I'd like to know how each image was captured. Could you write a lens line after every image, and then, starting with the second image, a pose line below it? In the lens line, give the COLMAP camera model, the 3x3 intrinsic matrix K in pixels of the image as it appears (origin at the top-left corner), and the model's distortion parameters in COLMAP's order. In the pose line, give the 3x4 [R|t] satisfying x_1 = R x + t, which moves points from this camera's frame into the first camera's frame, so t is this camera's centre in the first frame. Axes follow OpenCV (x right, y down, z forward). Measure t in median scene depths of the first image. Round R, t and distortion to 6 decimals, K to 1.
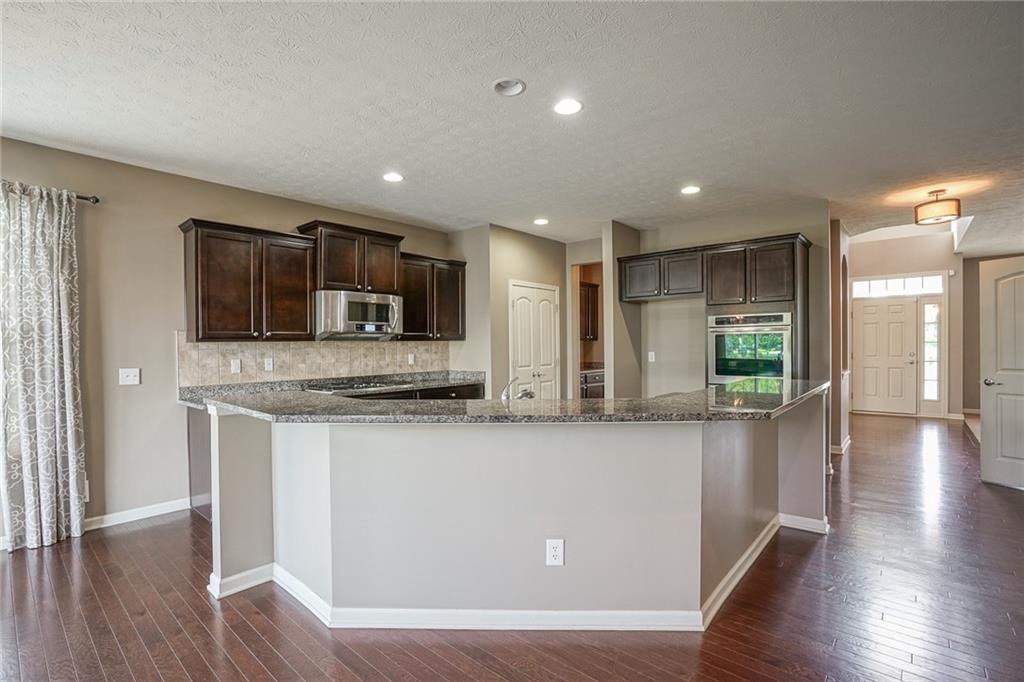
lens RADIAL K [[474.5, 0, 511.6], [0, 474.5, 351.8], [0, 0, 1]] dist [-0.021907, 0.004231]
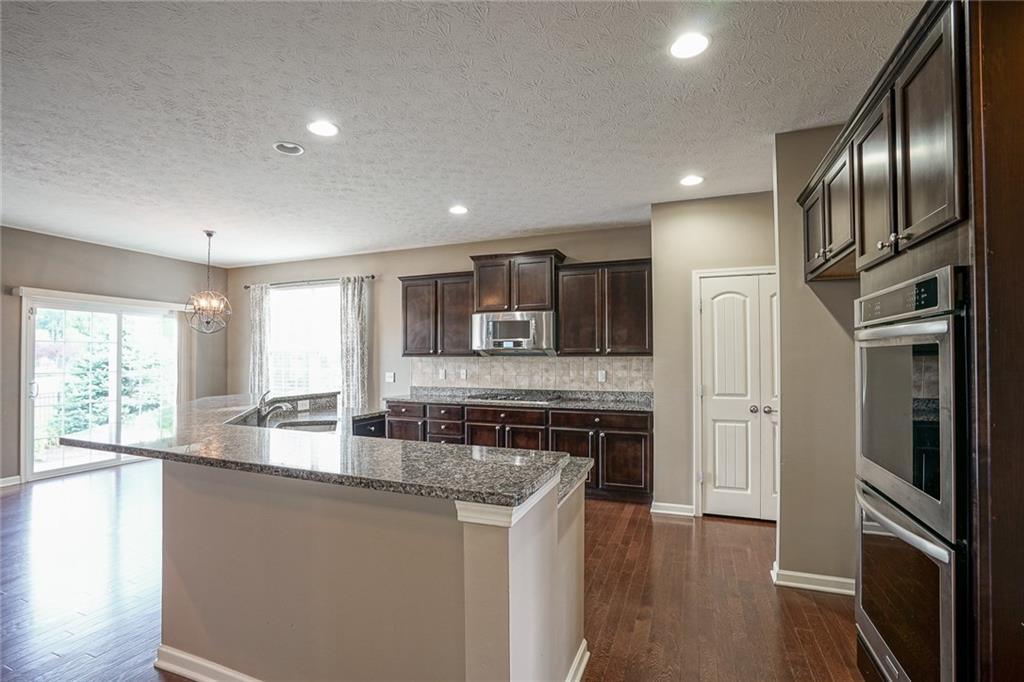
lens RADIAL K [[474.5, 0, 509.3], [0, 474.5, 349.4], [0, 0, 1]] dist [-0.021907, 0.004231]
pose [[0.347036, -0.007850, -0.937819, 0.657107], [-0.019020, 0.999700, -0.015406, -0.020746], [0.937659, 0.023184, 0.346782, 0.579876]]
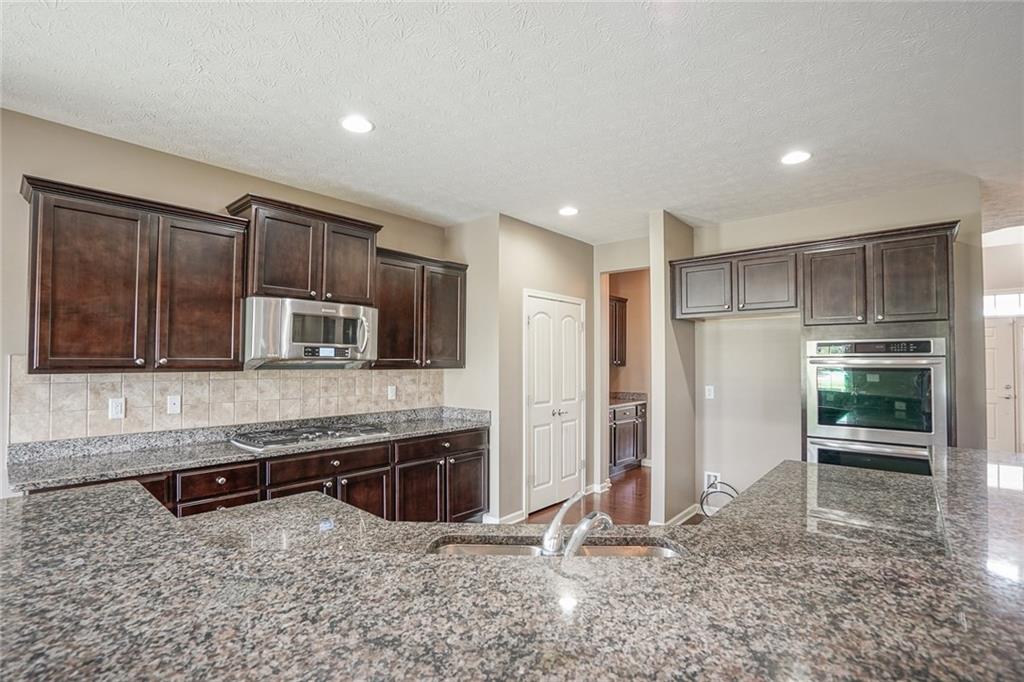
lens RADIAL K [[474.5, 0, 507.8], [0, 474.5, 350.3], [0, 0, 1]] dist [-0.021907, 0.004231]
pose [[0.999836, 0.013031, -0.012614, -0.023086], [-0.013526, 0.999107, -0.040027, -0.026559], [0.012081, 0.040191, 0.999119, 0.285891]]
